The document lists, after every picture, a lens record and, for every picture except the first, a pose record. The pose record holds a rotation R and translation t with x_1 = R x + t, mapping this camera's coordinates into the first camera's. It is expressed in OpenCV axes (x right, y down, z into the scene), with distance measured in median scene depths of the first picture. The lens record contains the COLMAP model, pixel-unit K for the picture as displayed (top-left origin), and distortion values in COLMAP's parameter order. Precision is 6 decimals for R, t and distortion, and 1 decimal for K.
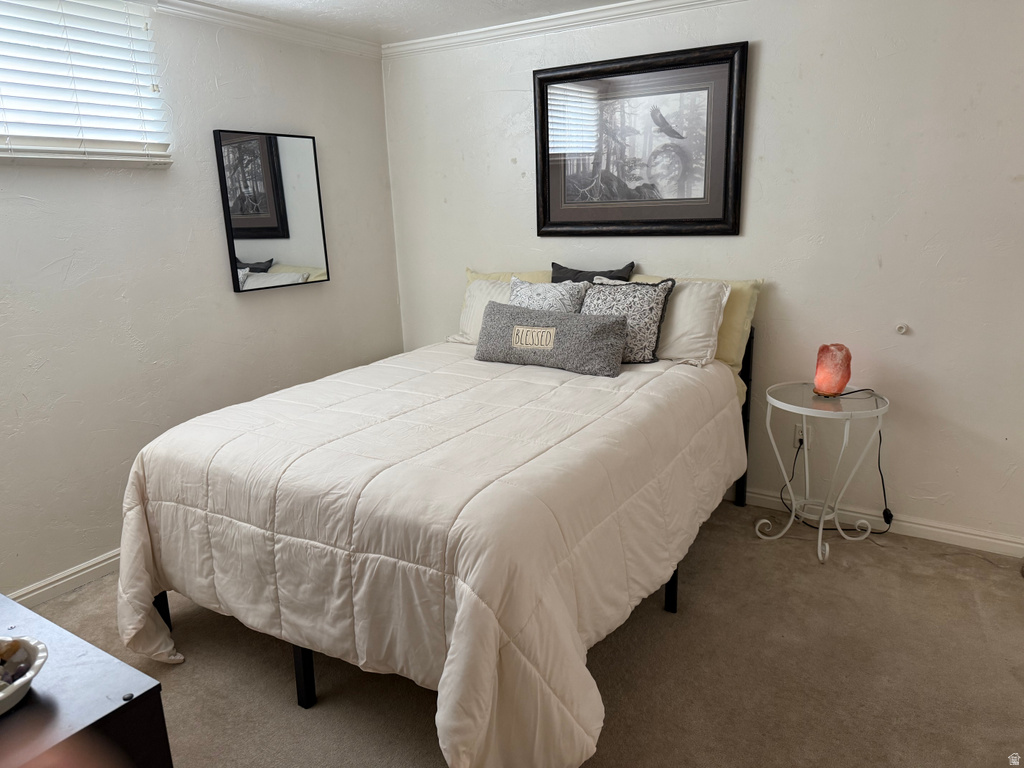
lens RADIAL K [[728.1, 0, 510.1], [0, 728.1, 386.6], [0, 0, 1]] dist [0.034092, -0.014233]
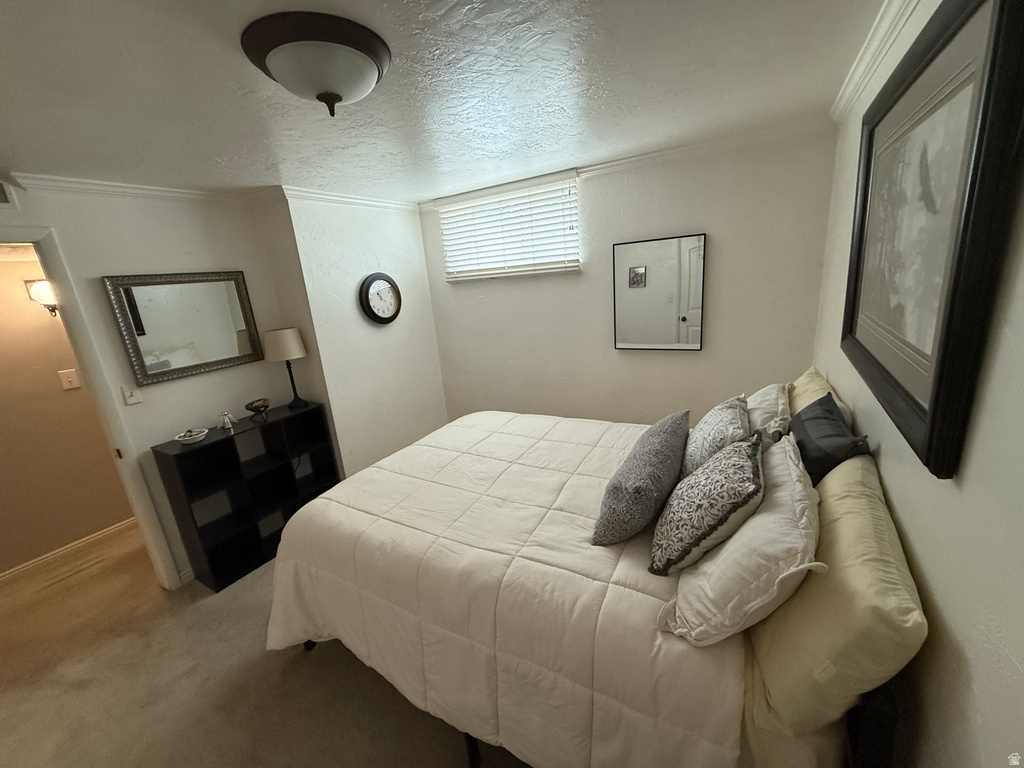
lens RADIAL K [[407.3, 0, 511.7], [0, 407.3, 385.5], [0, 0, 1]] dist [0.001990, -0.000008]
pose [[0.024259, 0.286201, -0.957862, 0.474036], [-0.162773, 0.946489, 0.278680, -0.264317], [0.986365, 0.149154, 0.069546, 0.750893]]
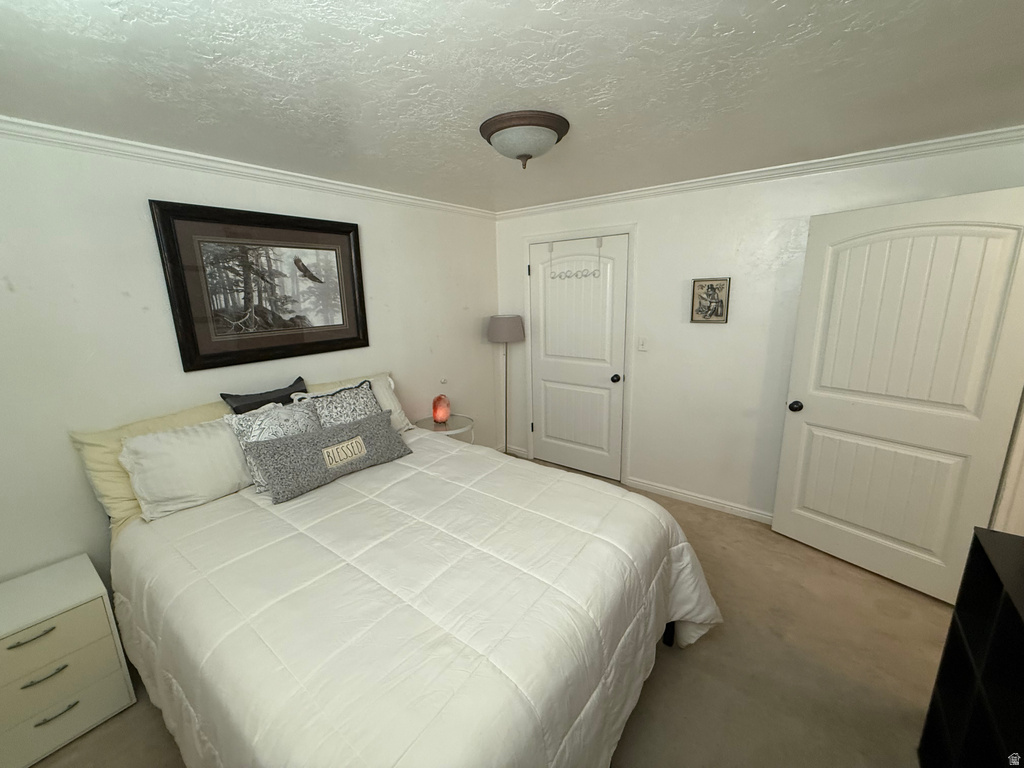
lens RADIAL K [[407.3, 0, 508.3], [0, 407.3, 377.0], [0, 0, 1]] dist [0.001990, -0.000008]
pose [[0.096387, -0.179045, 0.979108, -0.495125], [0.270834, 0.951290, 0.147296, -0.185492], [-0.957788, 0.250978, 0.140183, 0.591490]]
